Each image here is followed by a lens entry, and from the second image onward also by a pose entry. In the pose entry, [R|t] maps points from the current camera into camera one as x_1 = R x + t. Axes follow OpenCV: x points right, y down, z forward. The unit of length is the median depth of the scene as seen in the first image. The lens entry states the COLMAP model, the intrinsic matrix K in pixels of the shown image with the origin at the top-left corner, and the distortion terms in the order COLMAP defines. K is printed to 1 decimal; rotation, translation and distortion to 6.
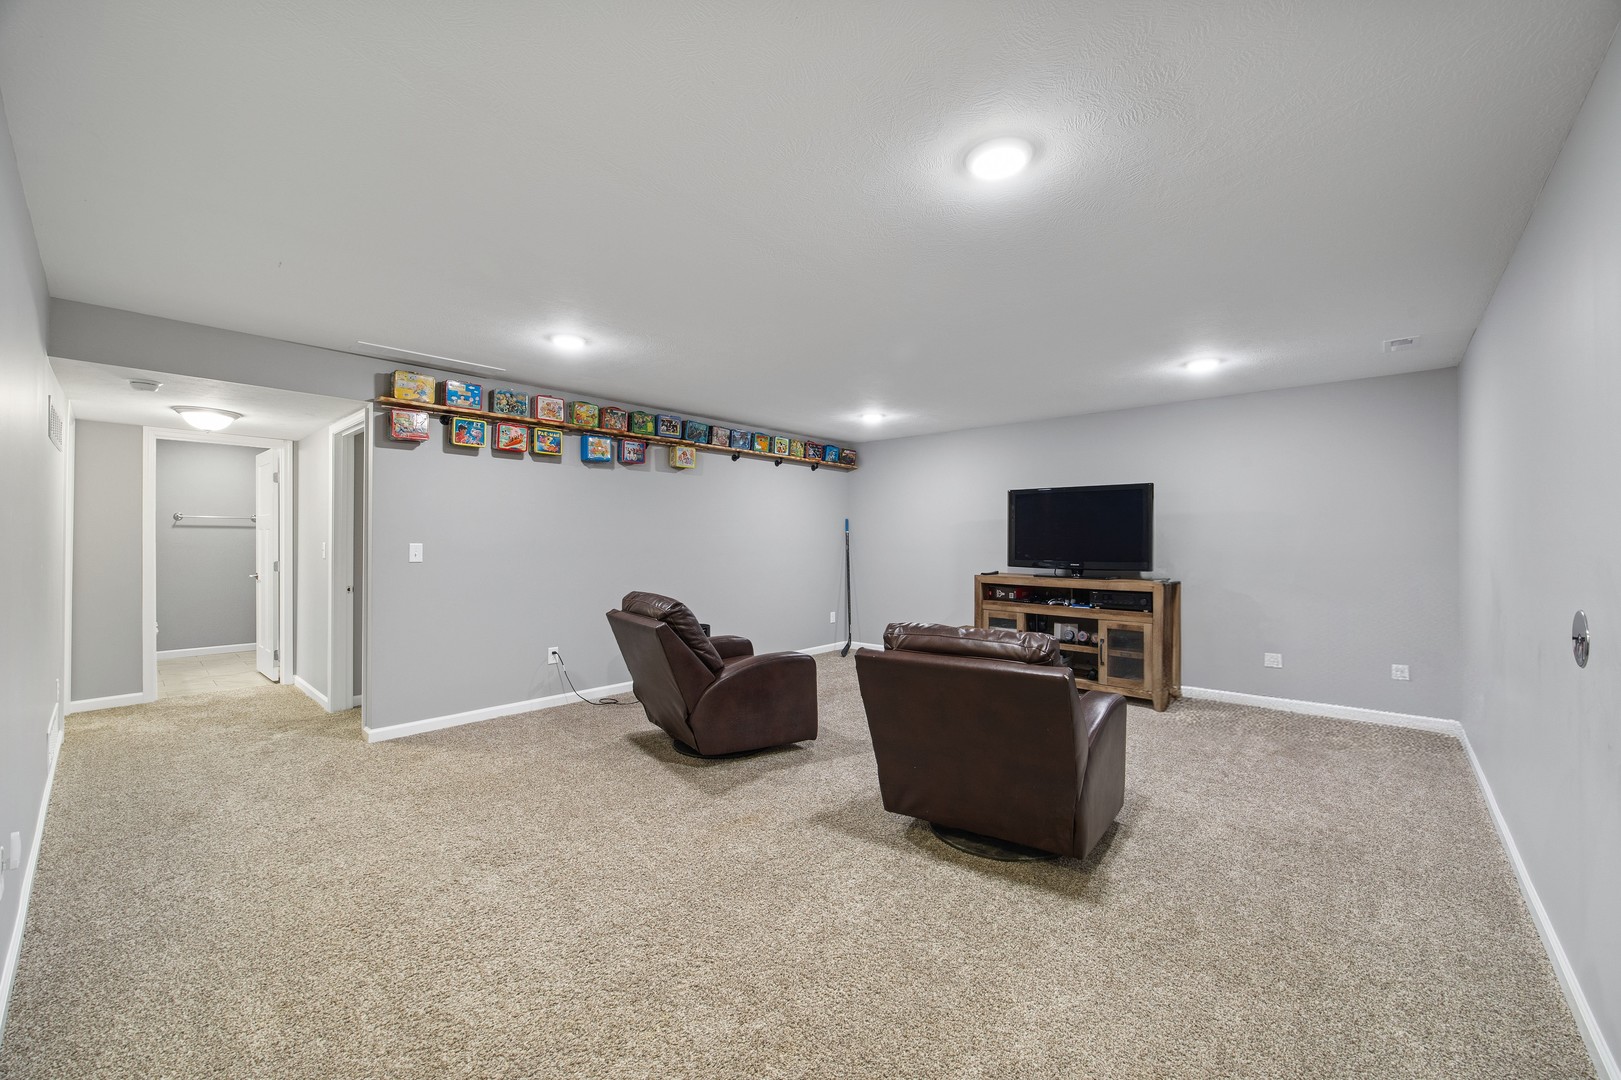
lens RADIAL K [[629.4, 0, 814.7], [0, 629.4, 540.1], [0, 0, 1]] dist [-0.000204, 0.000023]
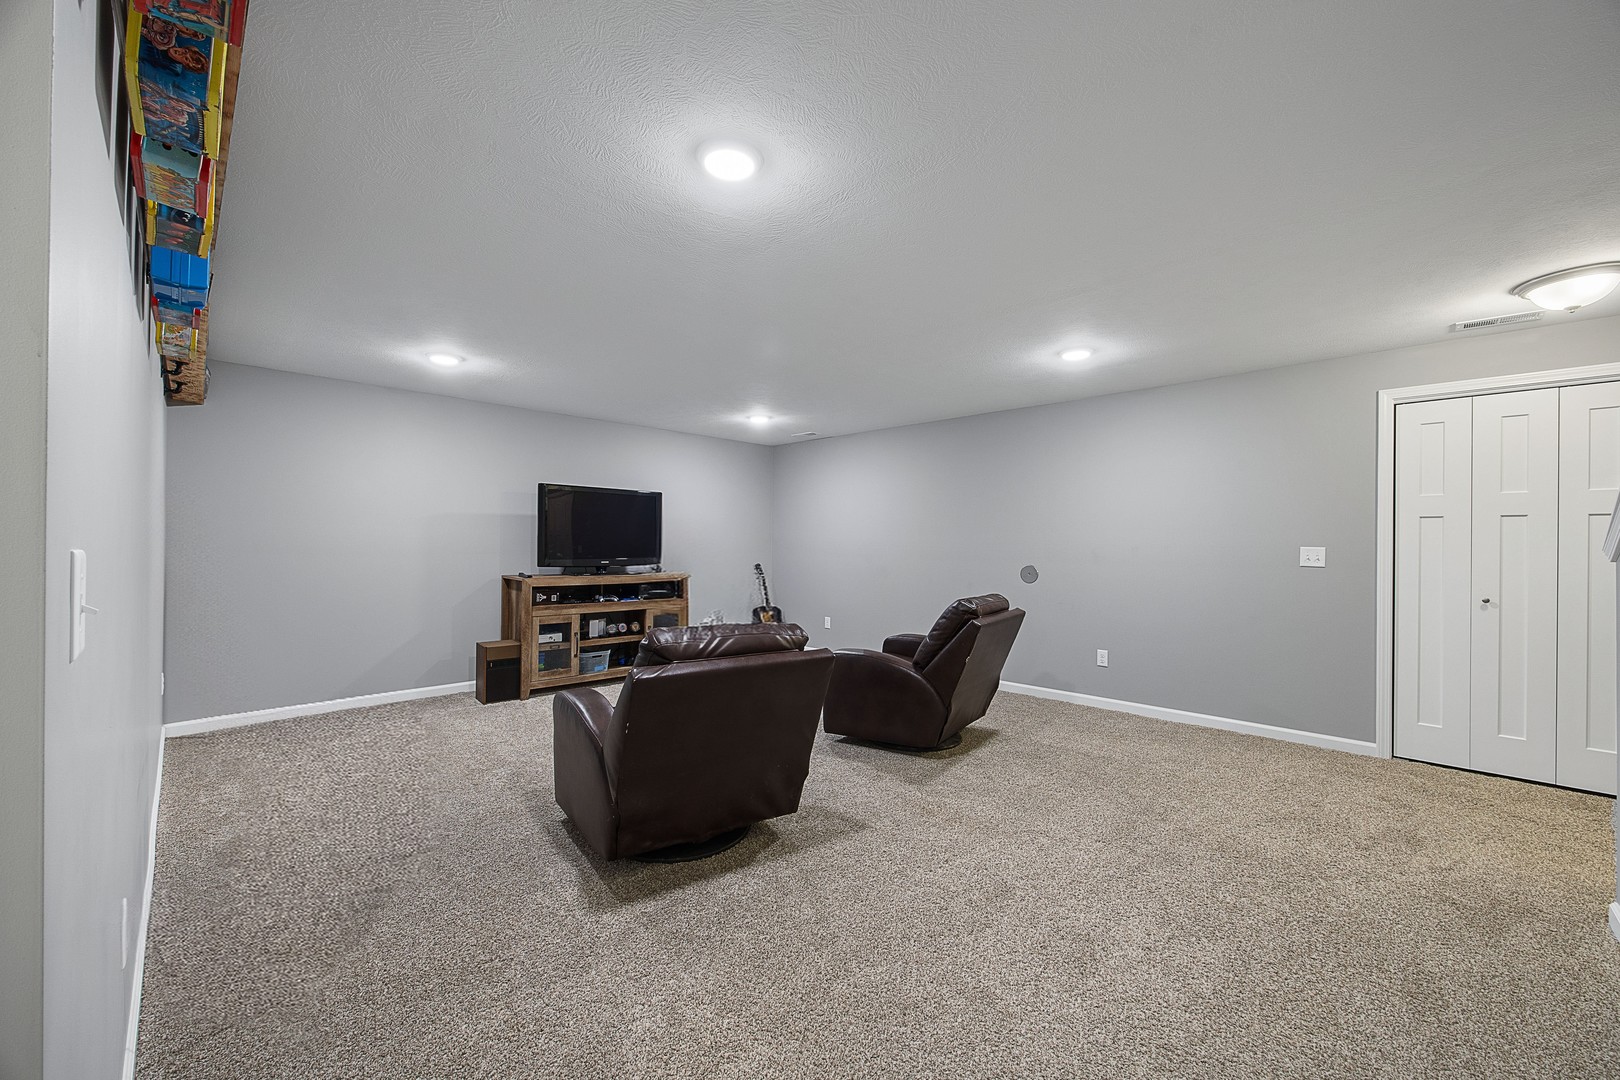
lens RADIAL K [[629.0, 0, 813.9], [0, 629.0, 541.4], [0, 0, 1]] dist [-0.000204, 0.000023]
pose [[0.045378, -0.000683, 0.998970, -0.643670], [-0.014328, 0.999896, 0.001335, -0.001620], [-0.998867, -0.014374, 0.045363, 0.629592]]
